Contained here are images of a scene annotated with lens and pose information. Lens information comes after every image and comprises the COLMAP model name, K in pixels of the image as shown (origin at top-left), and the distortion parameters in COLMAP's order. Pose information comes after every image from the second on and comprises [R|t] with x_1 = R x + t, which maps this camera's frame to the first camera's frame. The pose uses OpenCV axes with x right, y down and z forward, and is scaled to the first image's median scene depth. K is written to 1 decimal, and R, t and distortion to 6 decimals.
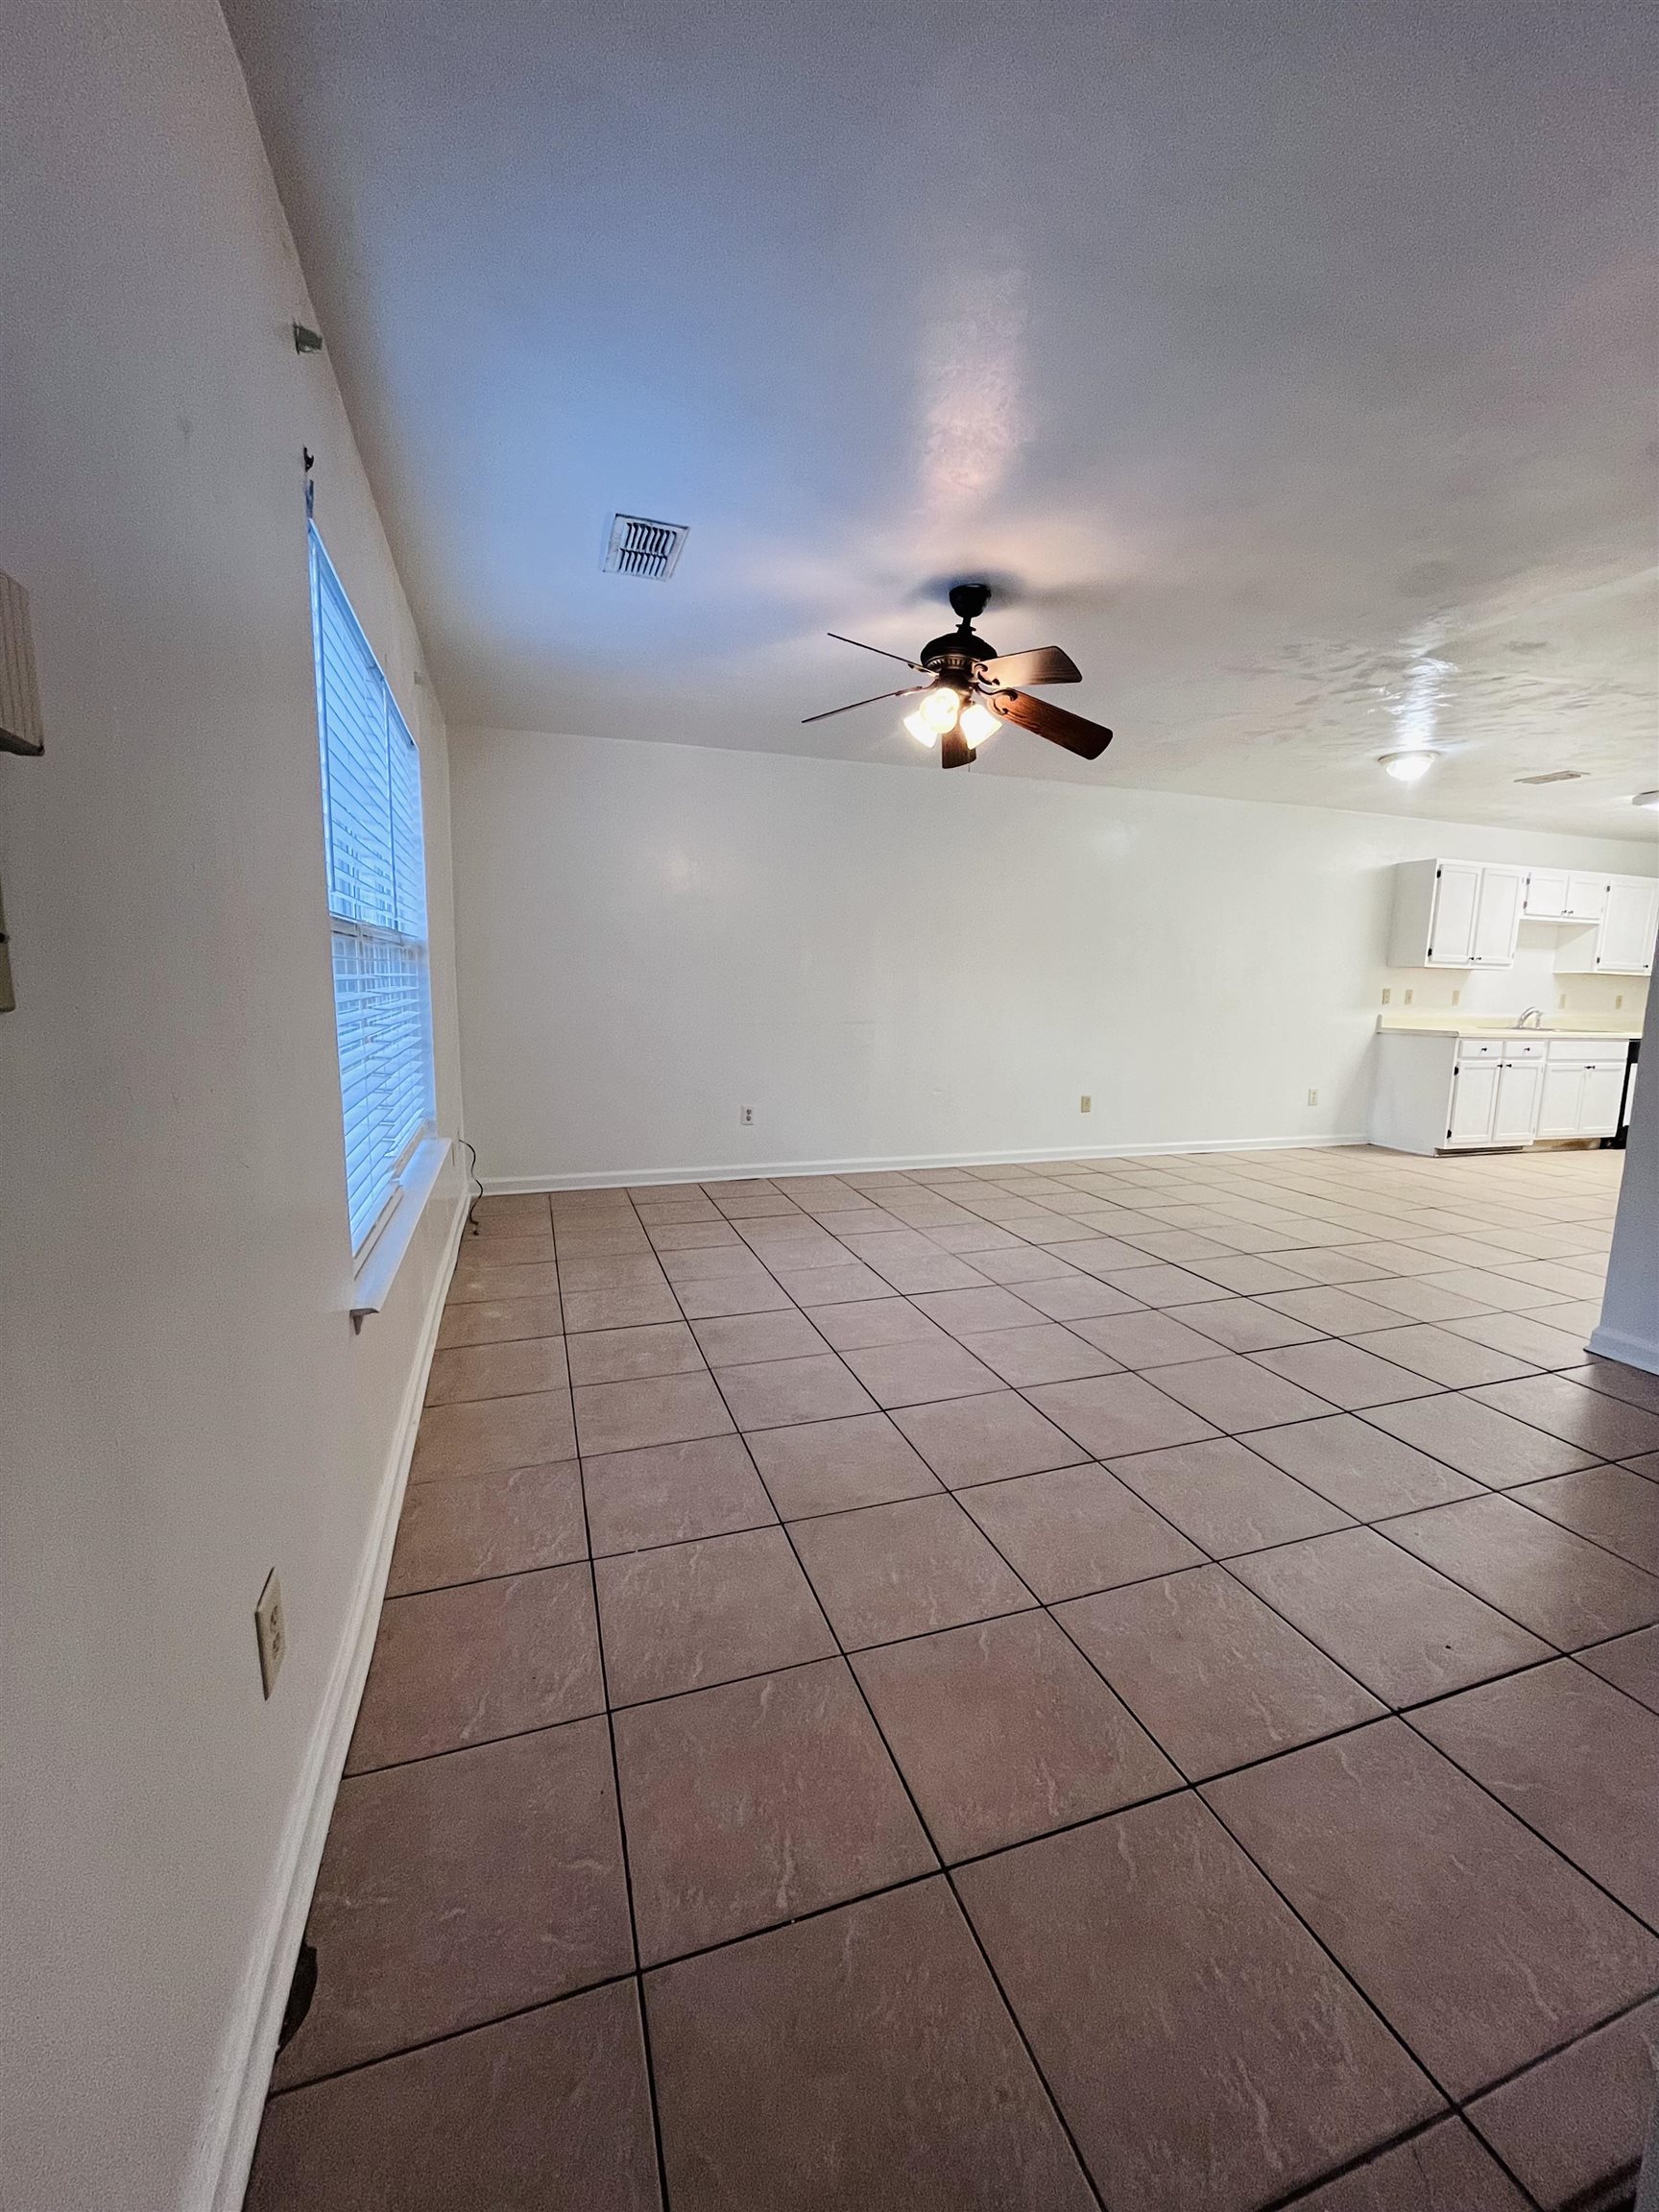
lens RADIAL K [[894.8, 0, 823.5], [0, 894.8, 1105.0], [0, 0, 1]] dist [-0.006089, -0.000352]
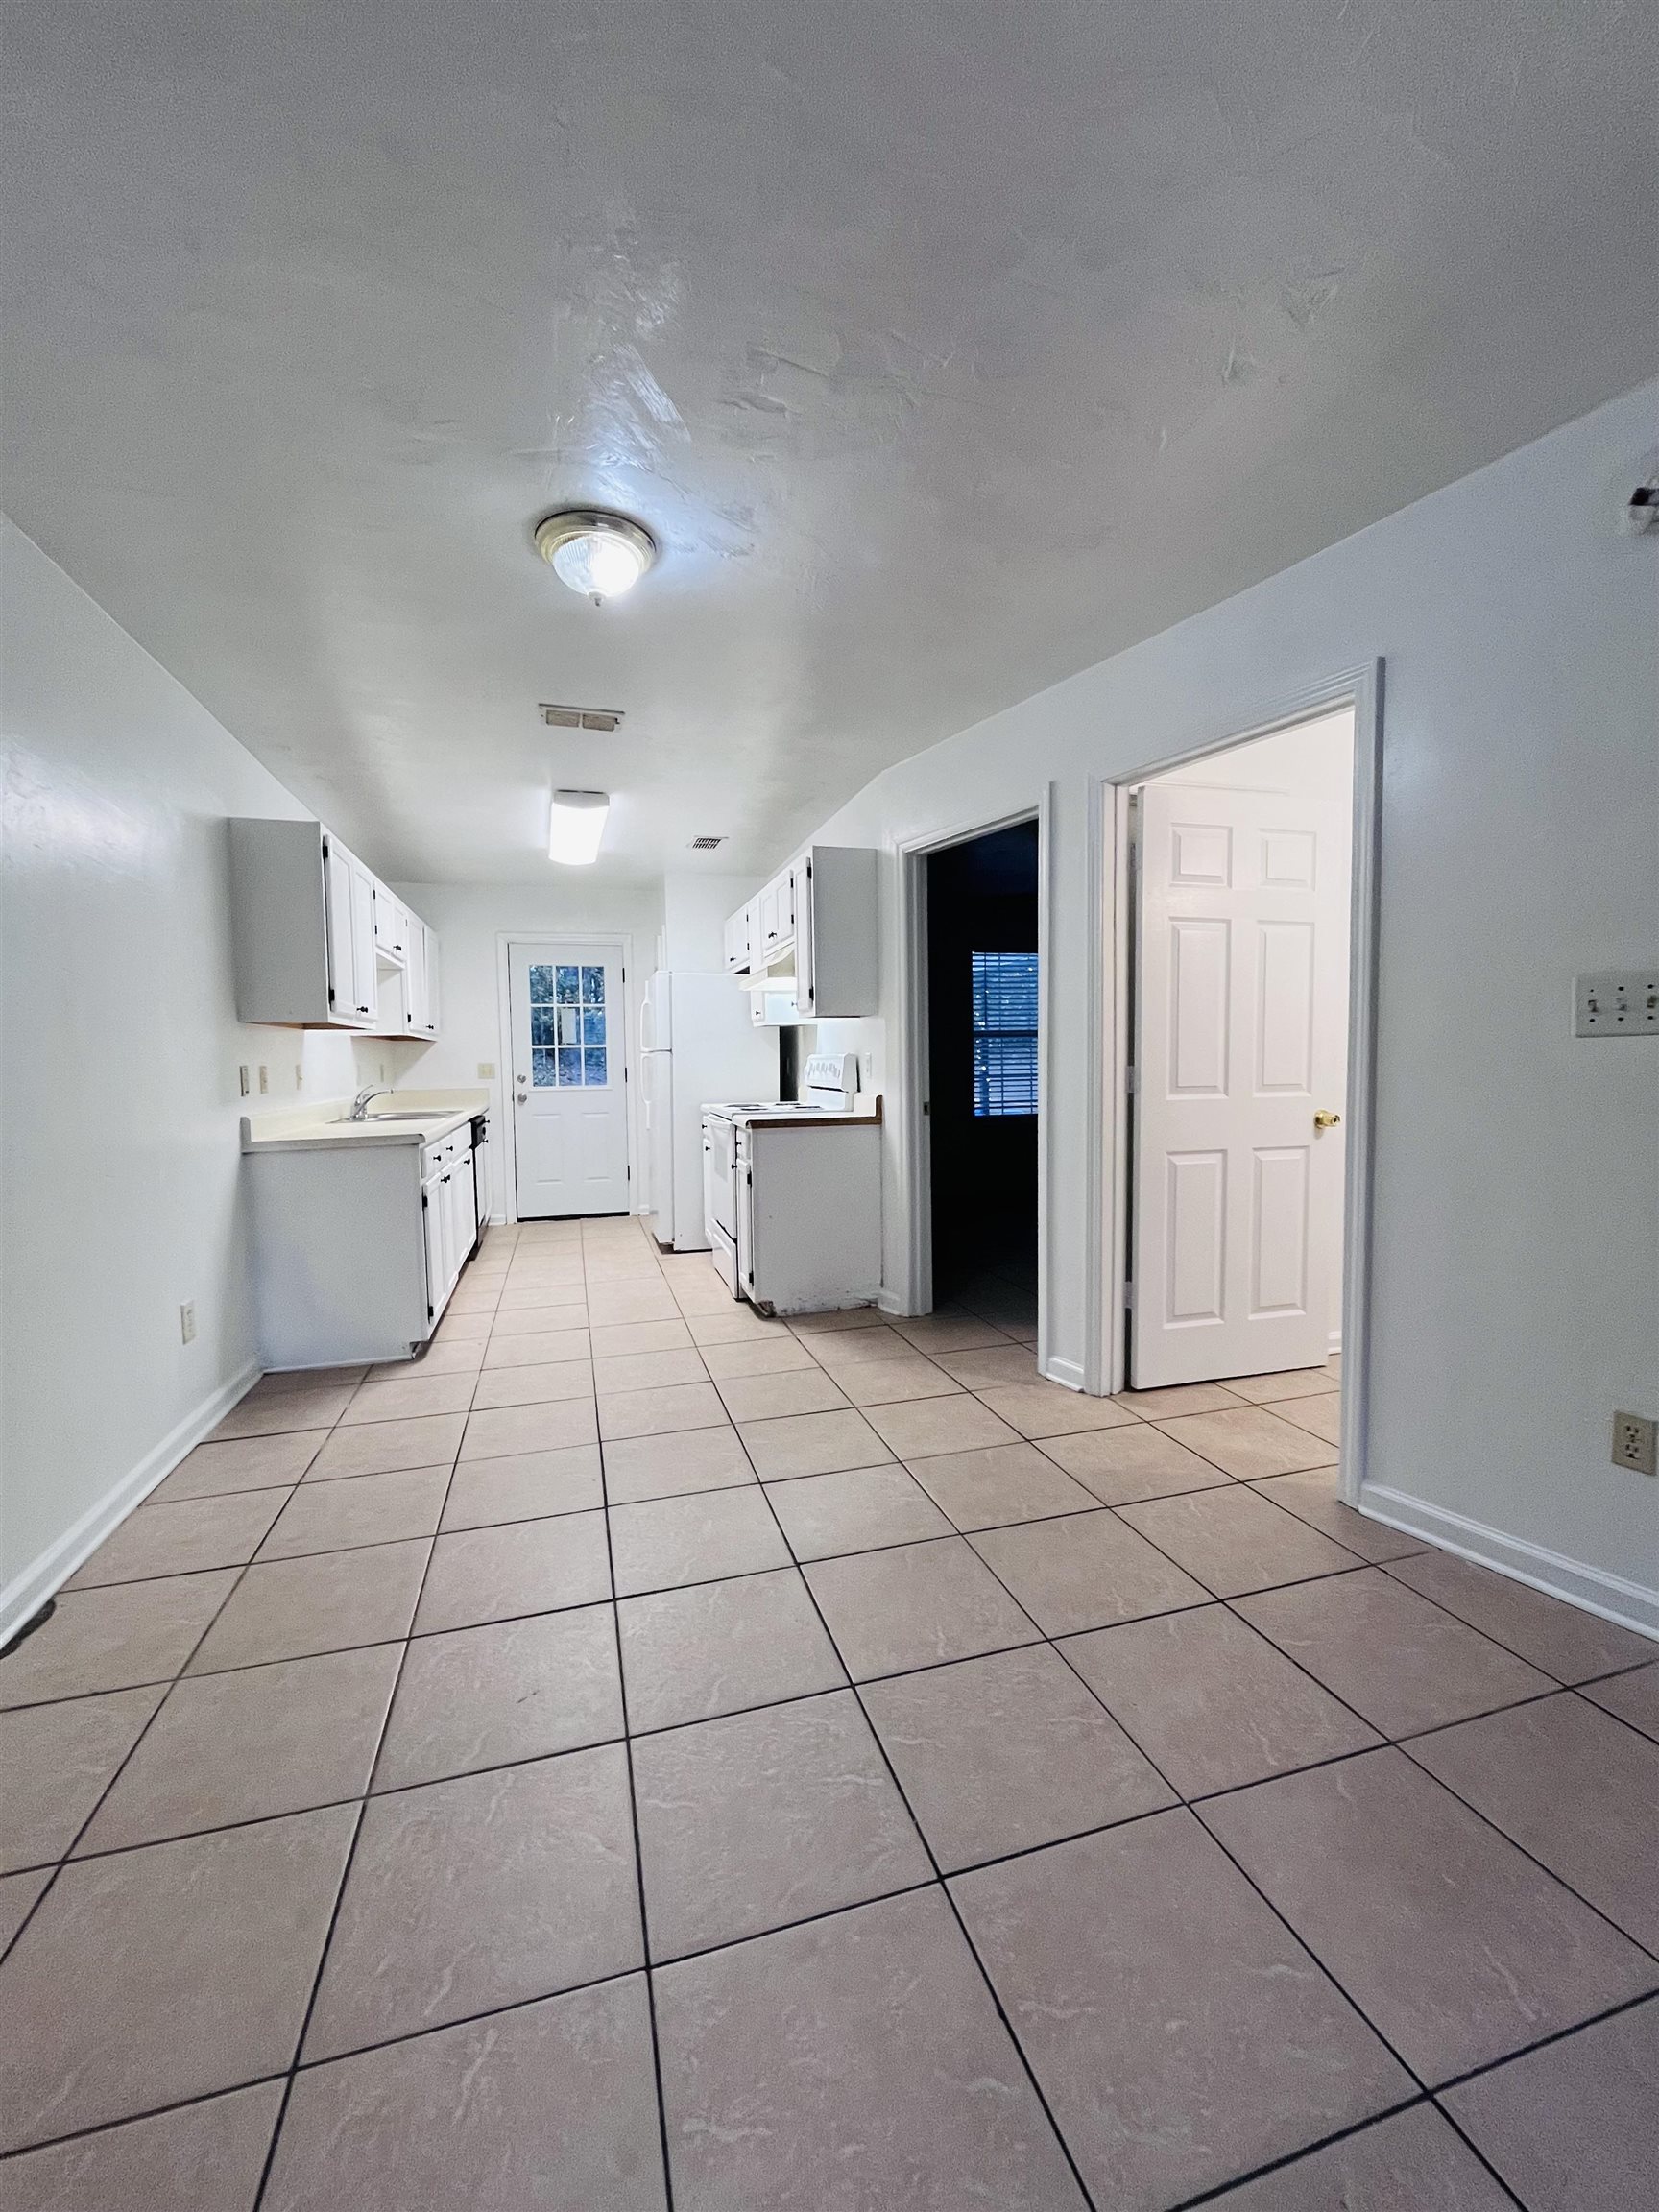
lens RADIAL K [[894.8, 0, 829.8], [0, 894.8, 1096.2], [0, 0, 1]] dist [-0.006089, -0.000352]
pose [[0.036201, -0.067308, 0.997075, 0.151028], [0.160631, 0.985148, 0.060670, -0.097744], [-0.986350, 0.157965, 0.046476, 0.704201]]
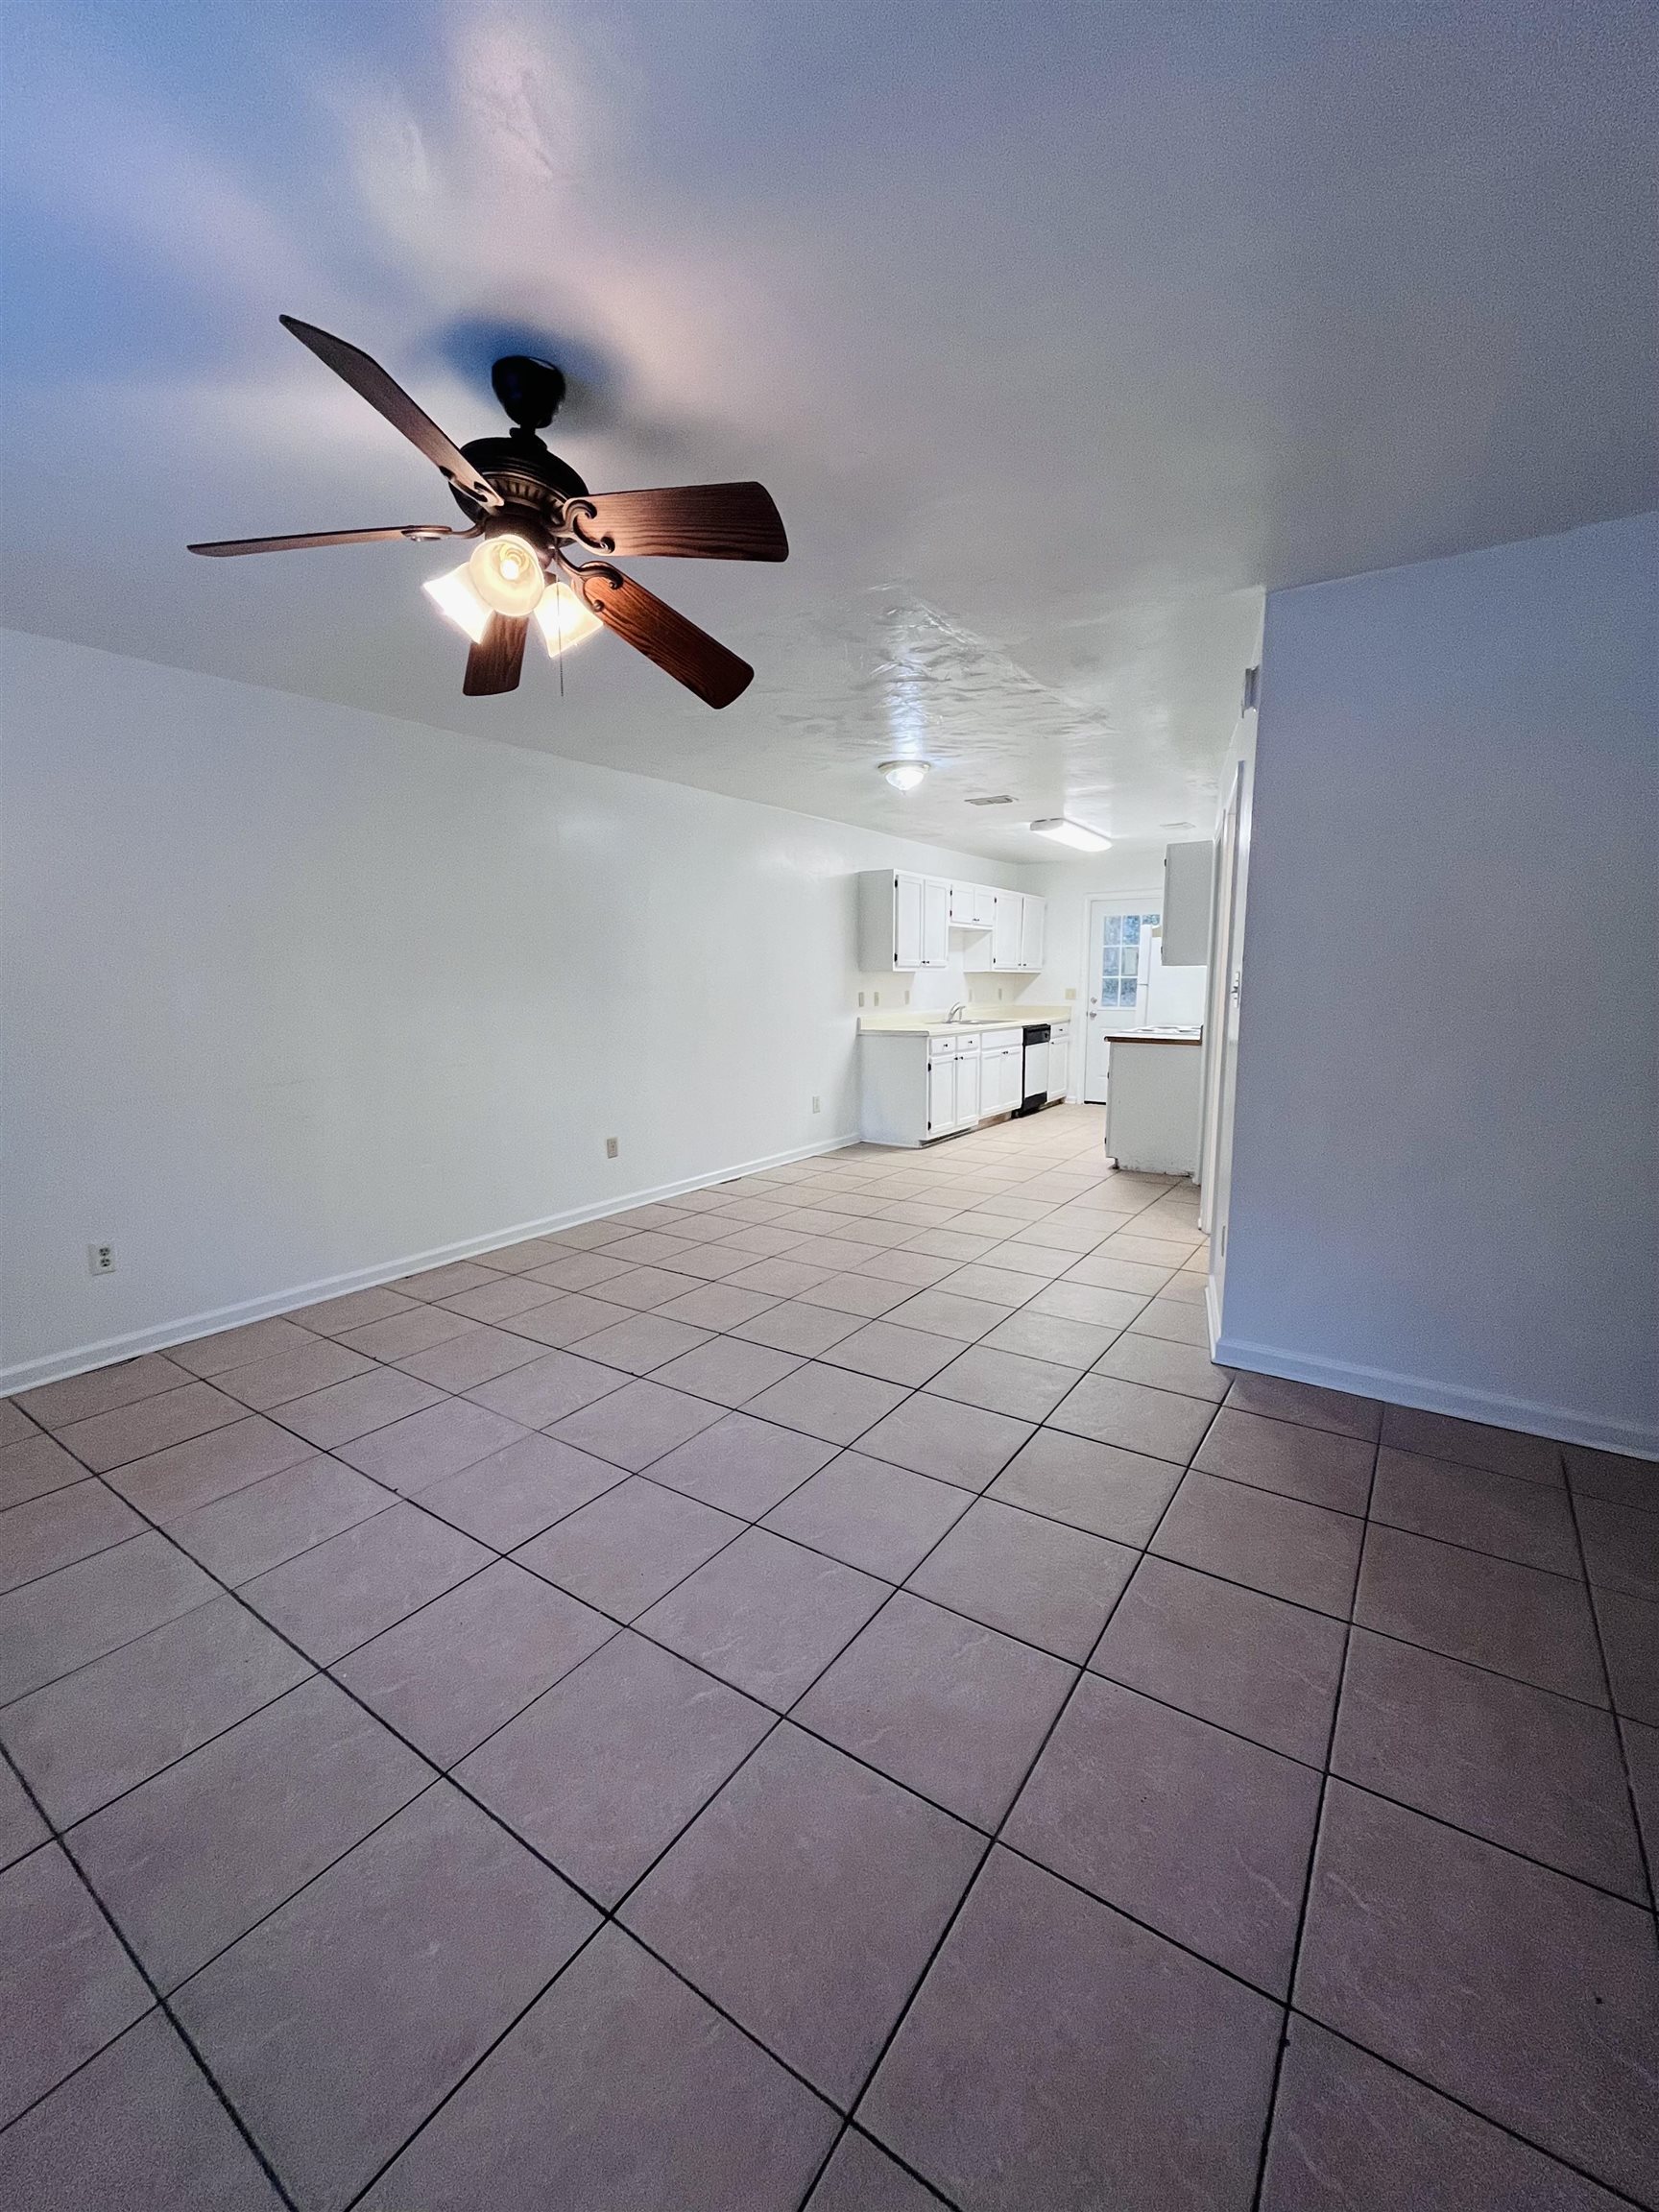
lens RADIAL K [[894.8, 0, 830.6], [0, 894.8, 1105.5], [0, 0, 1]] dist [-0.006089, -0.000352]
pose [[0.795797, -0.113081, 0.594911, -0.034486], [0.107964, 0.993165, 0.044362, -0.053458], [-0.595861, 0.028926, 0.802566, 0.203814]]
